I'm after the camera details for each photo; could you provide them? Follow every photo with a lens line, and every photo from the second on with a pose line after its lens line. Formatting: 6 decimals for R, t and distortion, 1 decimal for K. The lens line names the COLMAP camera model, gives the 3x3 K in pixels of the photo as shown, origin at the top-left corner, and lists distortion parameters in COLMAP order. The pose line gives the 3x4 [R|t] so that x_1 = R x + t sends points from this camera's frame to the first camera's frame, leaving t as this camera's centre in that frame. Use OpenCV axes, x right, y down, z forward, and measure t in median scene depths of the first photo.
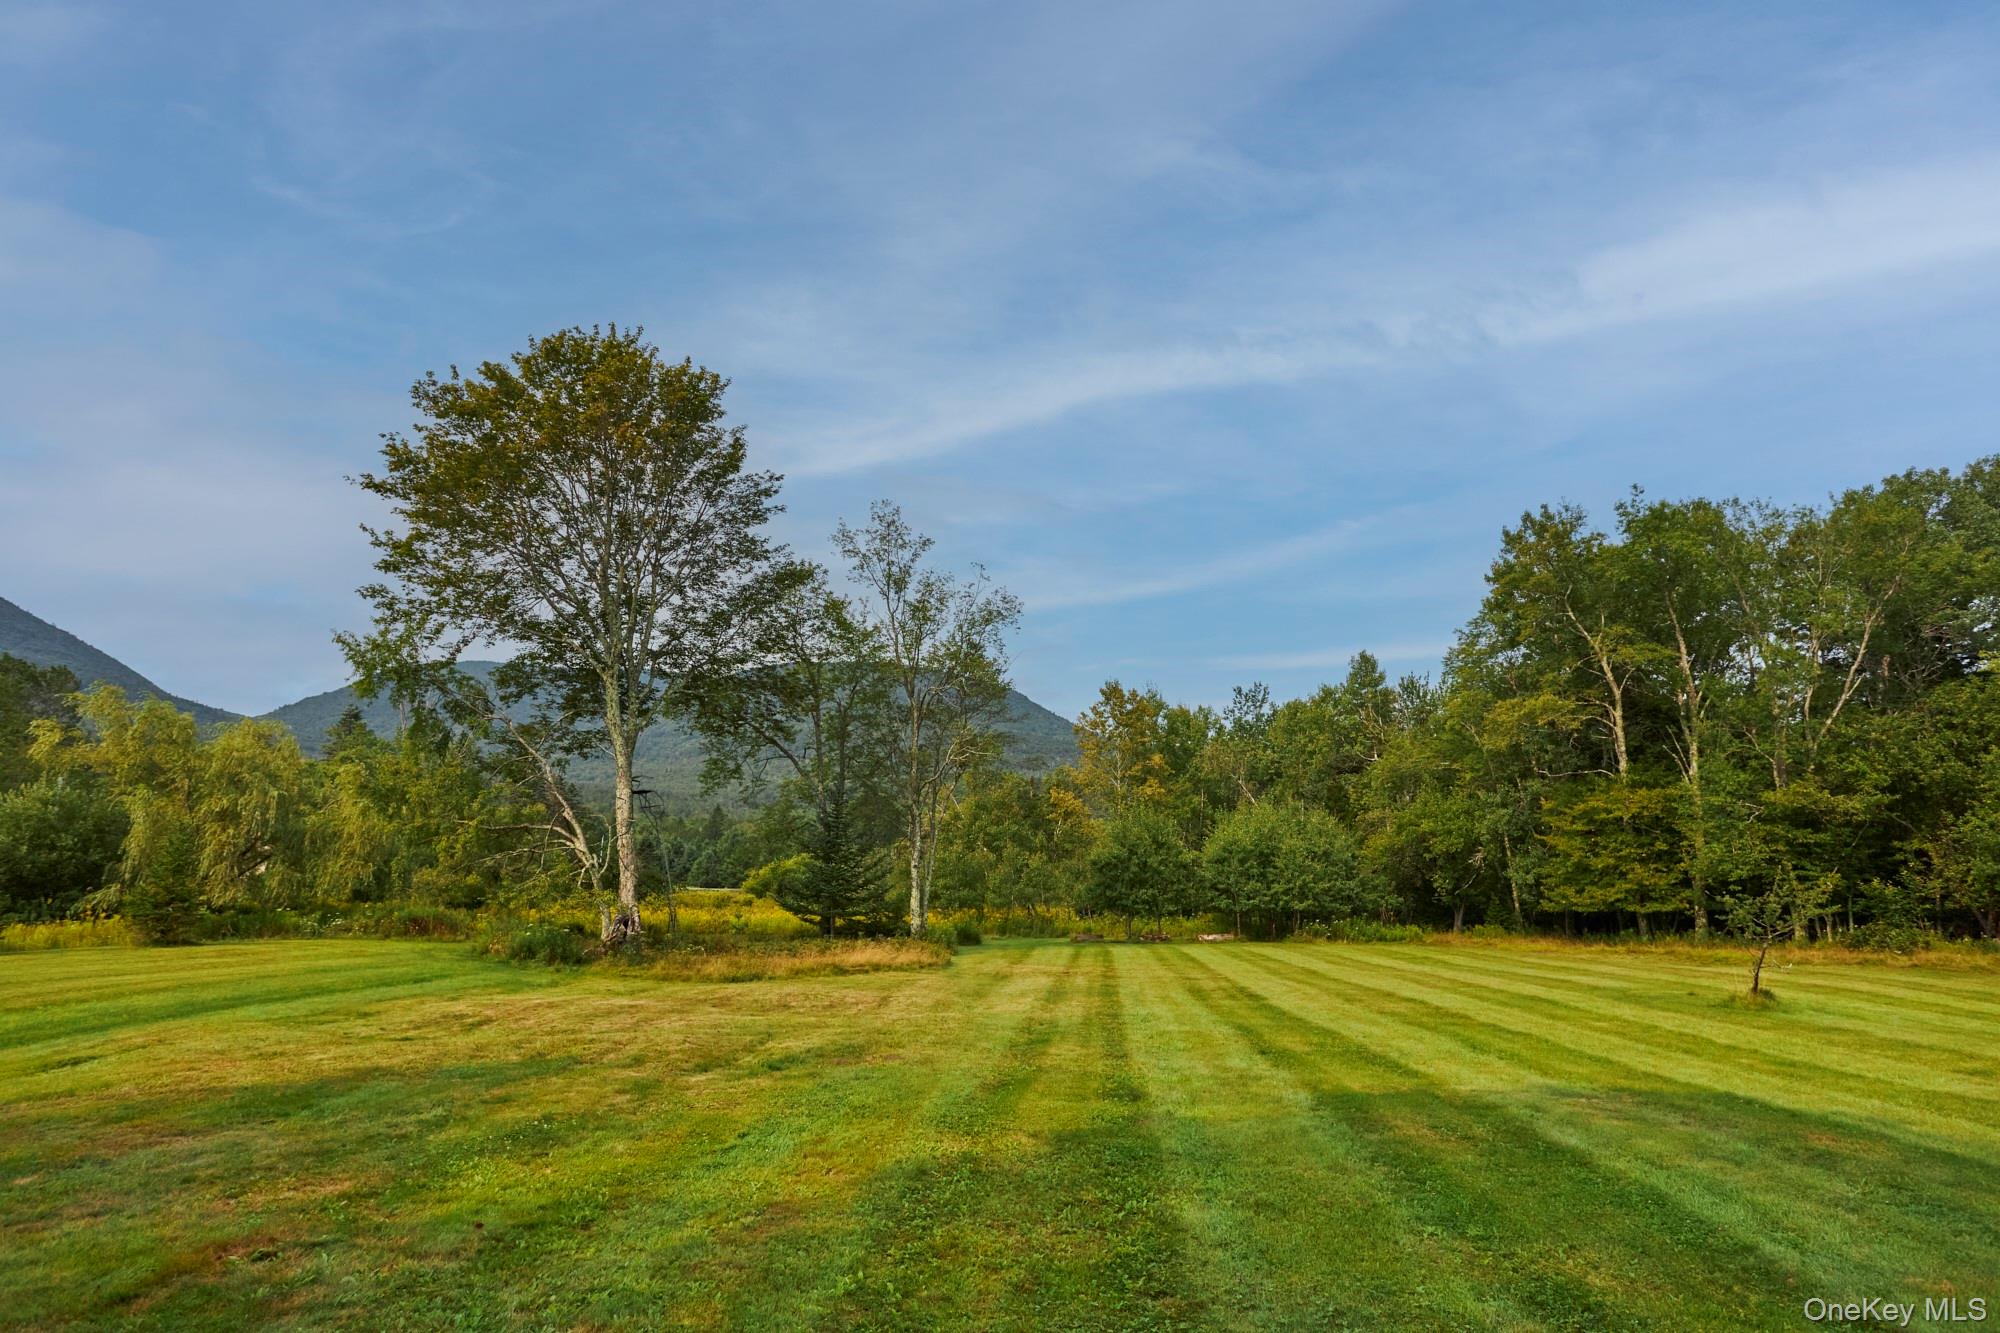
lens RADIAL K [[1158.7, 0, 1000.0], [0, 1158.7, 666.5], [0, 0, 1]] dist [0.000243, 0.000331]
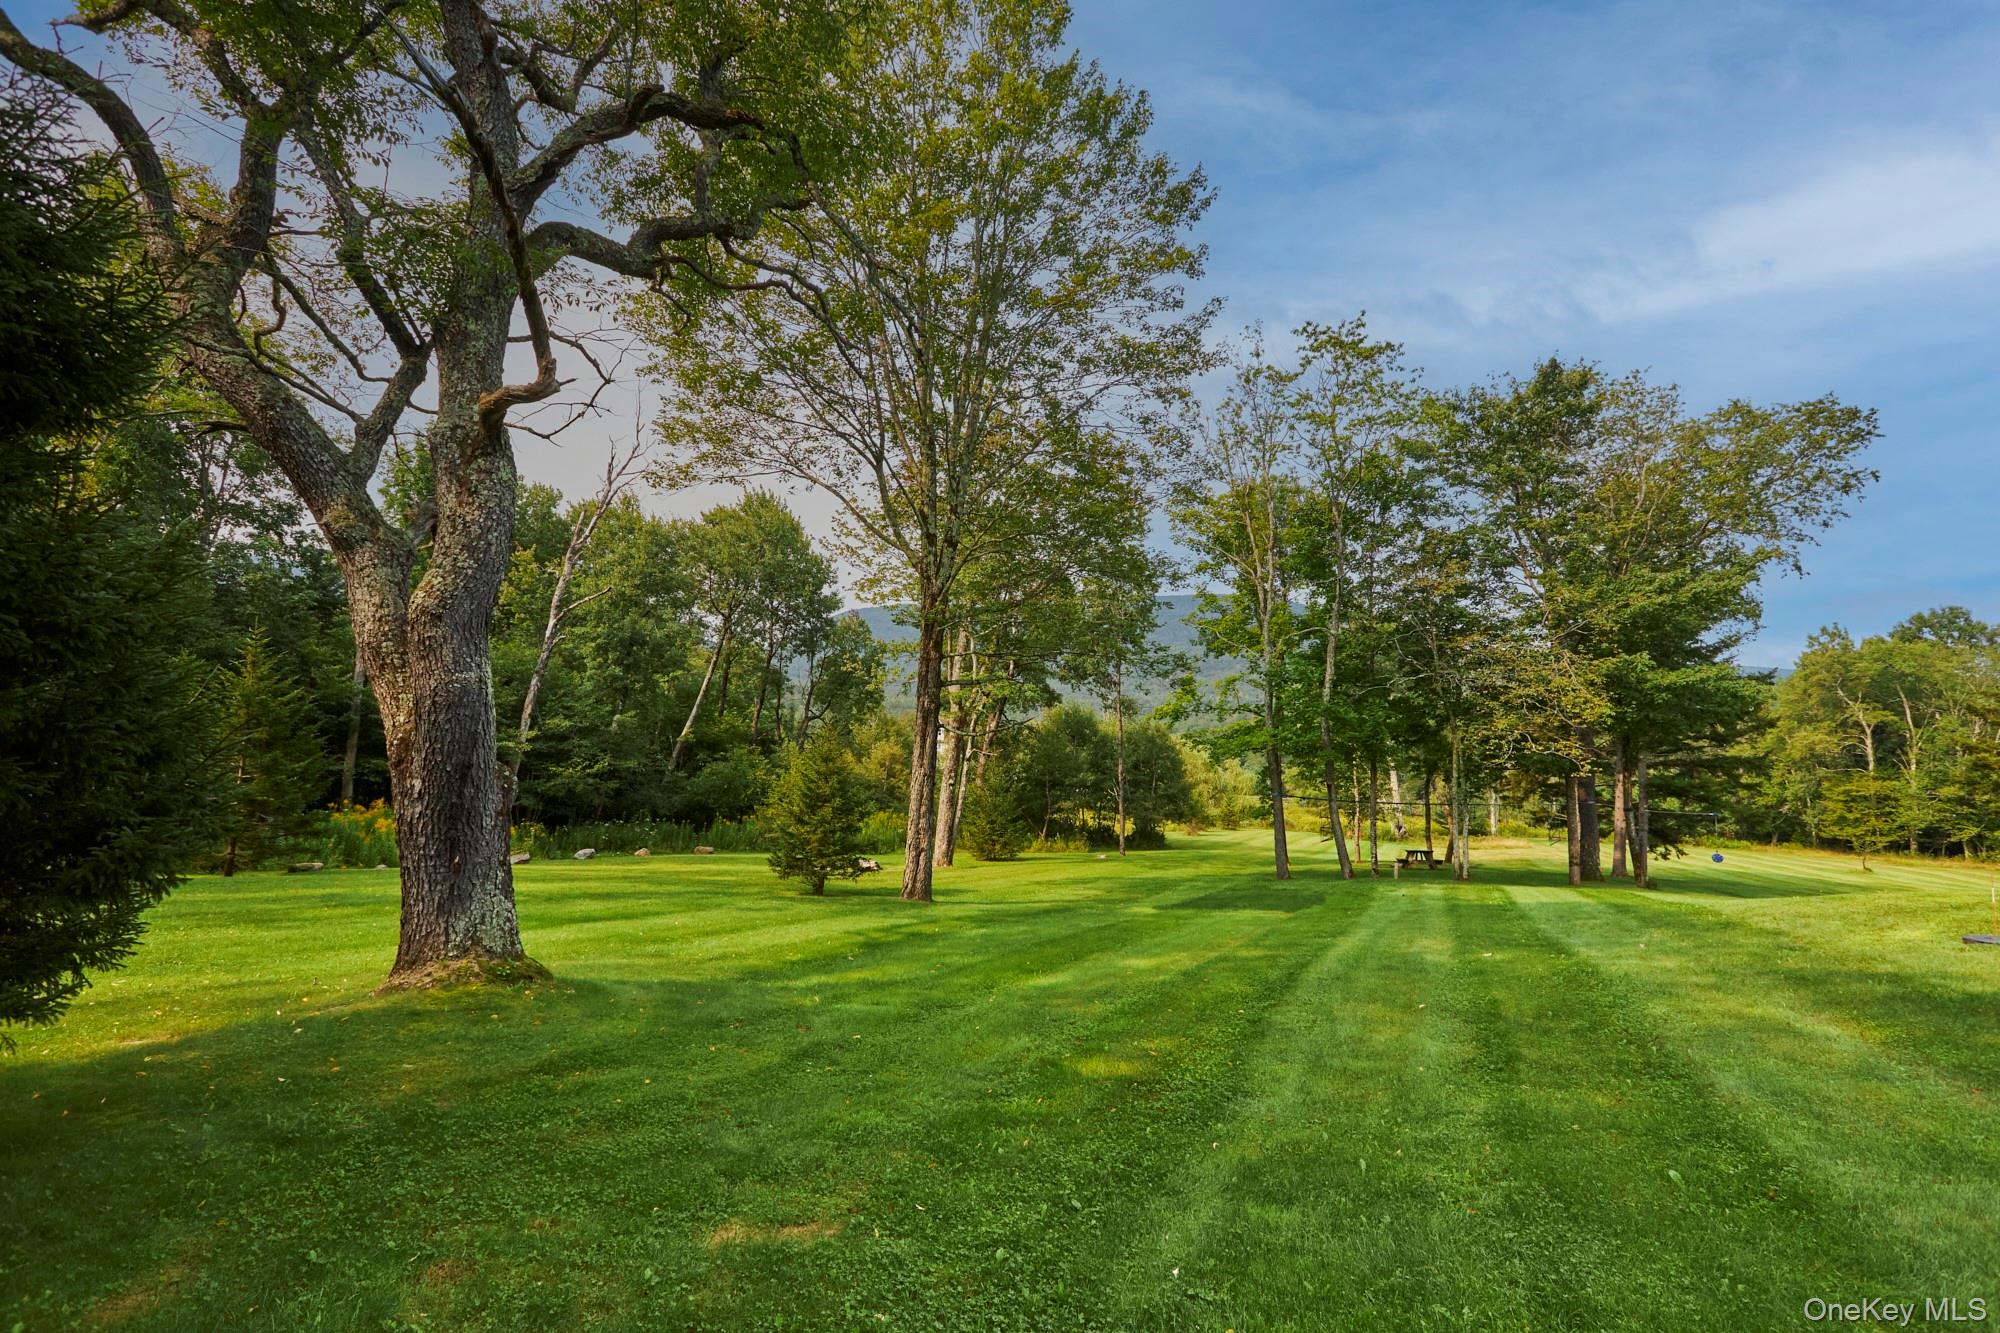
lens RADIAL K [[994.3, 0, 1000.0], [0, 994.3, 666.5], [0, 0, 1]] dist [0.000082, -0.000092]
pose [[0.948201, -0.002028, -0.317664, -0.337526], [0.026586, 0.996978, 0.072991, -0.252649], [0.316556, -0.077656, 0.945390, -1.075240]]
